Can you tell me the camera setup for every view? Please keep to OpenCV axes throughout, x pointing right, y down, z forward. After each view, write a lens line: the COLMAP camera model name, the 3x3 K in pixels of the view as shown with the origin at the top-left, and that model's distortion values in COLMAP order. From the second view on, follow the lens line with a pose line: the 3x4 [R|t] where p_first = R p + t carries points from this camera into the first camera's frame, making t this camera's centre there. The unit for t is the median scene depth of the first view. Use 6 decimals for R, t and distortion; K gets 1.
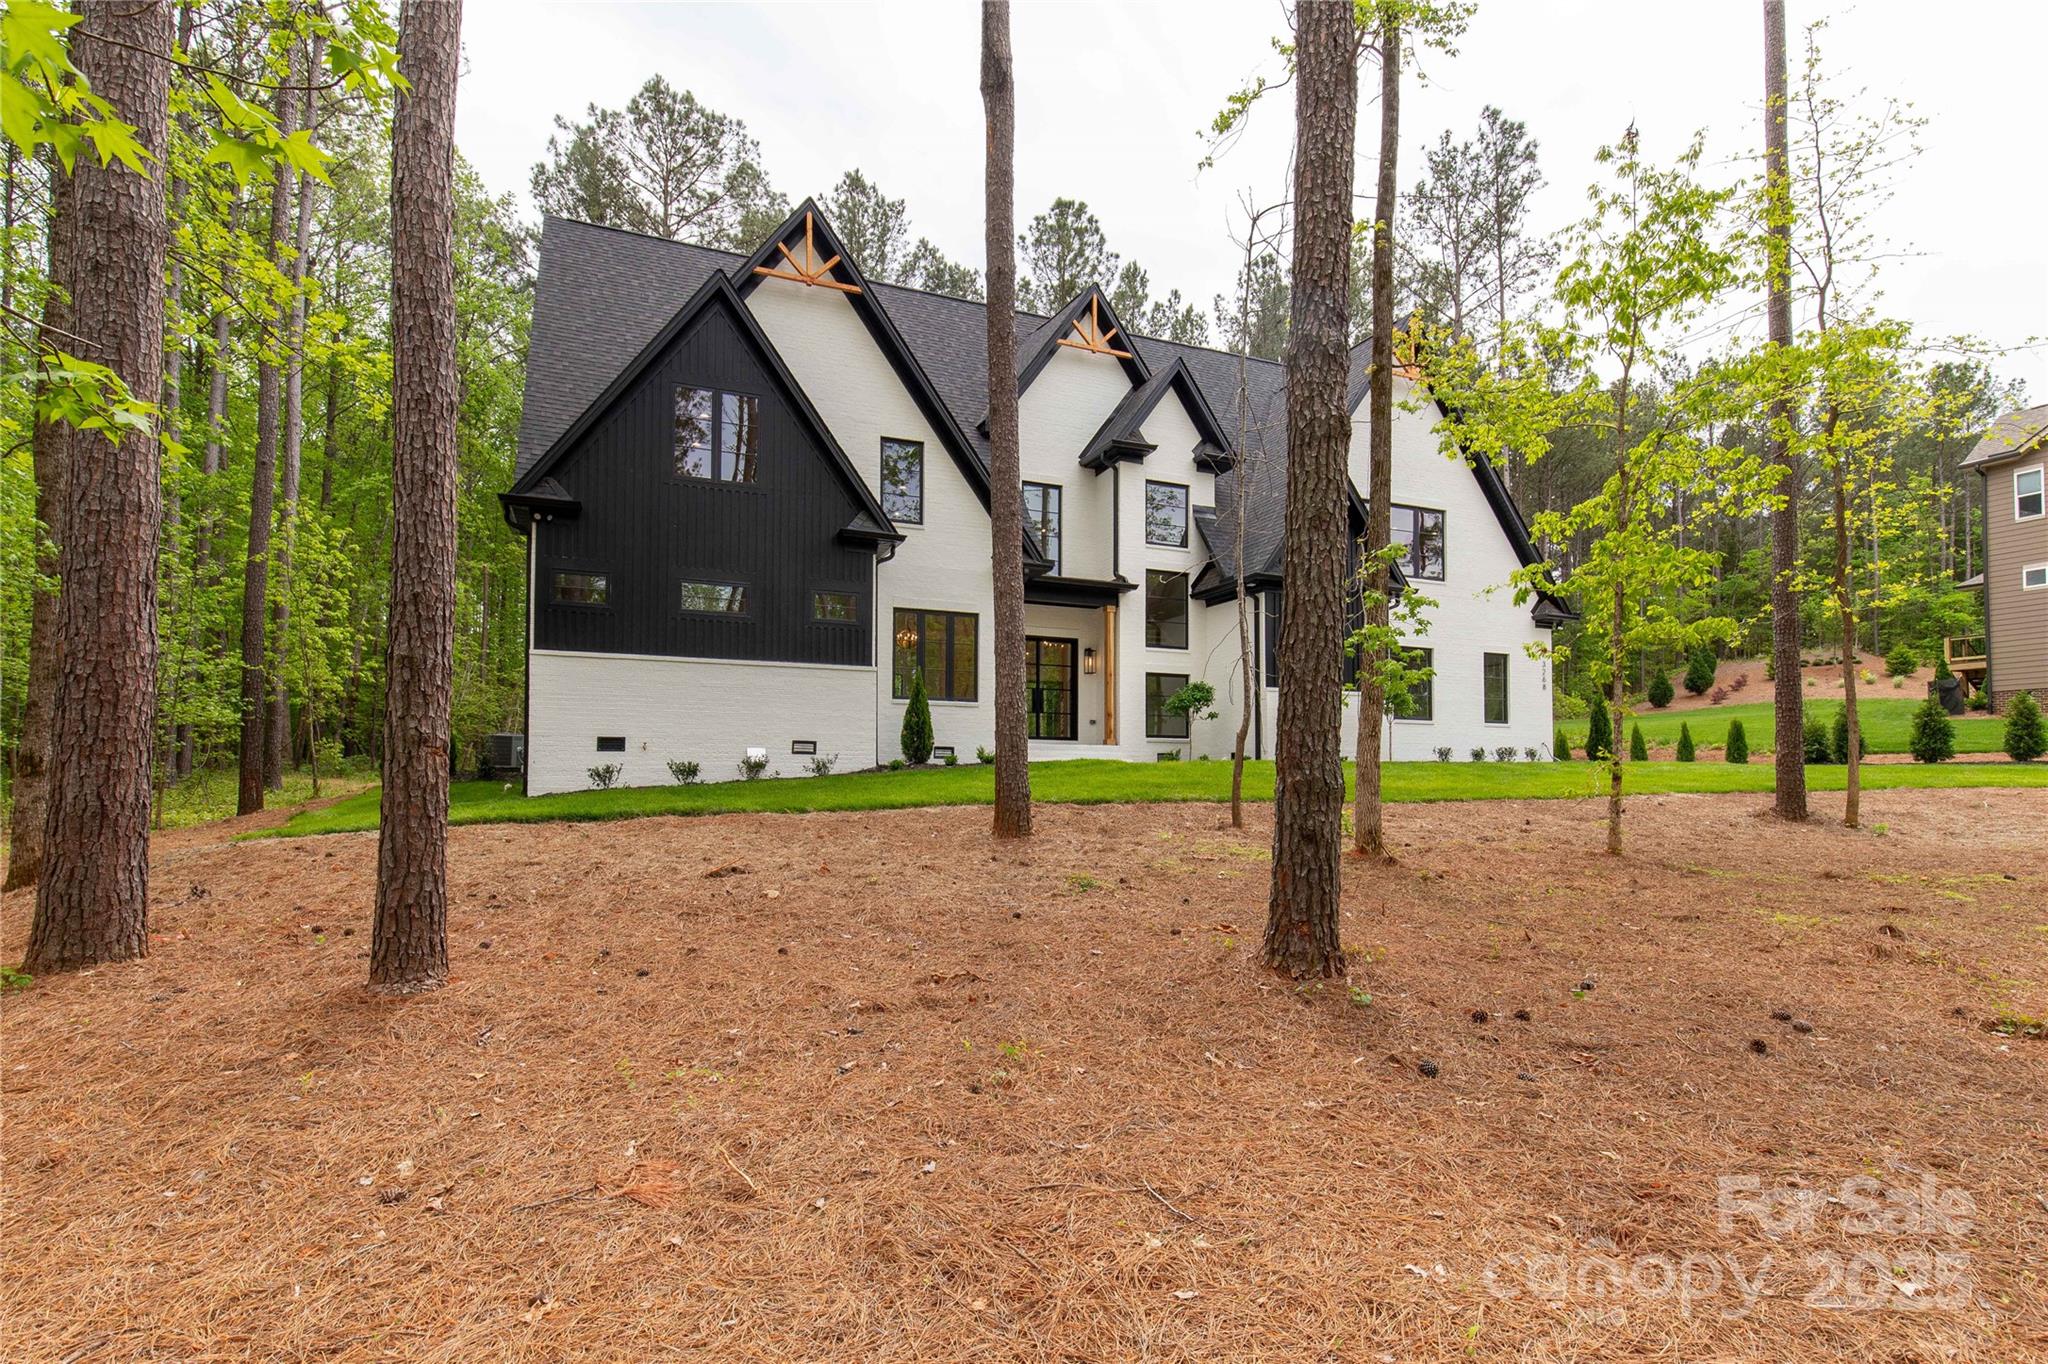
lens RADIAL K [[925.1, 0, 1026.1], [0, 925.1, 702.5], [0, 0, 1]] dist [0.000773, 0.000365]
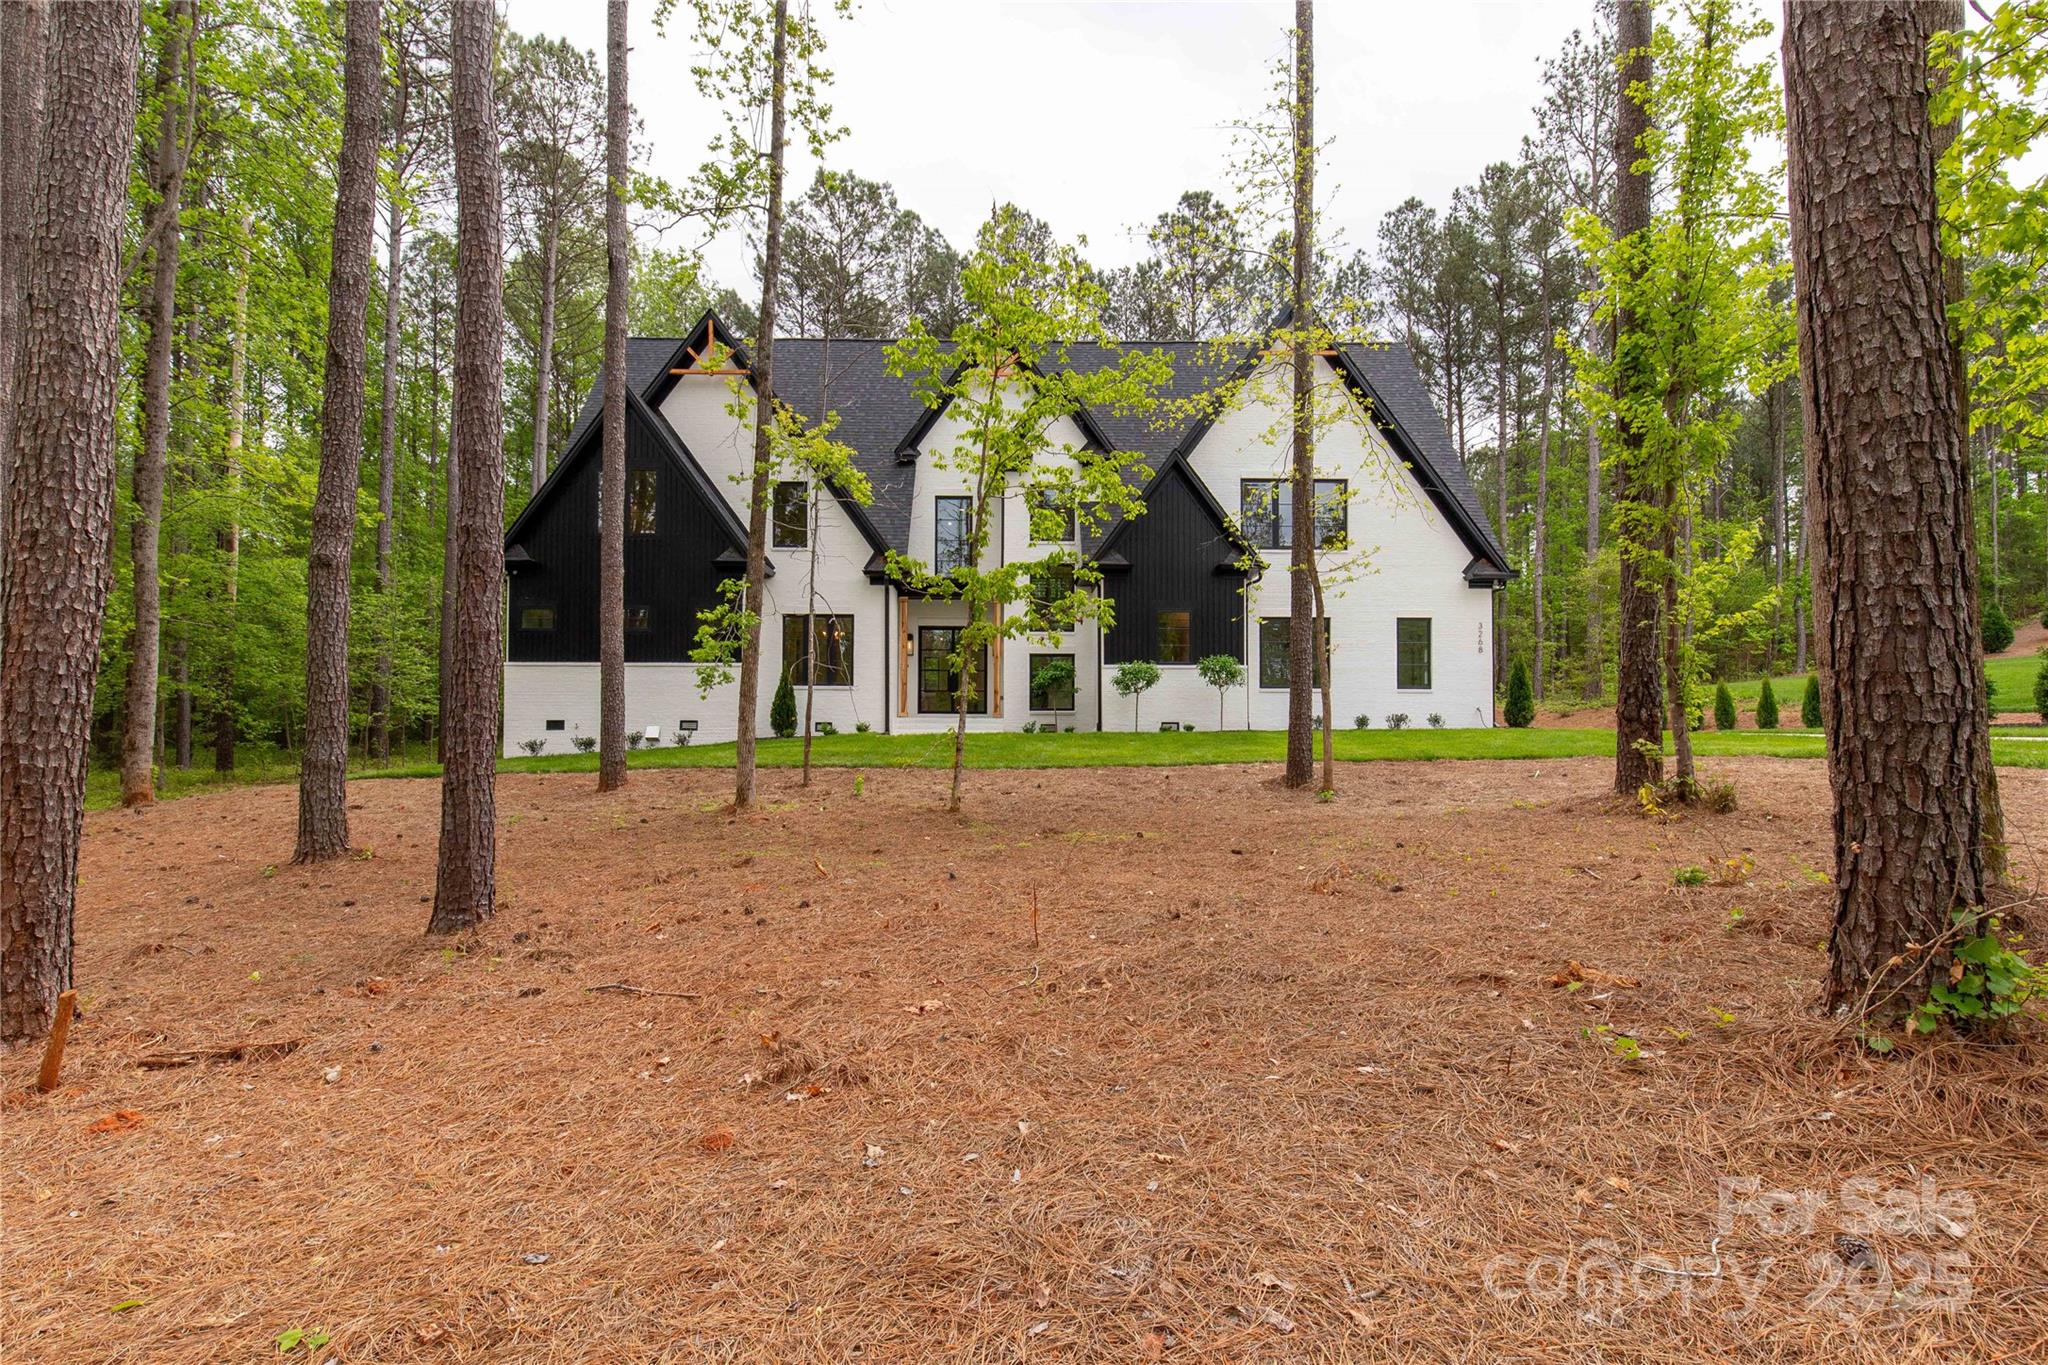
lens RADIAL K [[897.9, 0, 1024.0], [0, 897.9, 682.5], [0, 0, 1]] dist [0.018901, 0.000184]
pose [[0.943290, -0.027411, -0.330837, 0.496520], [0.031217, 0.999493, 0.006196, -0.005635], [0.330500, -0.016172, 0.943668, -0.064919]]
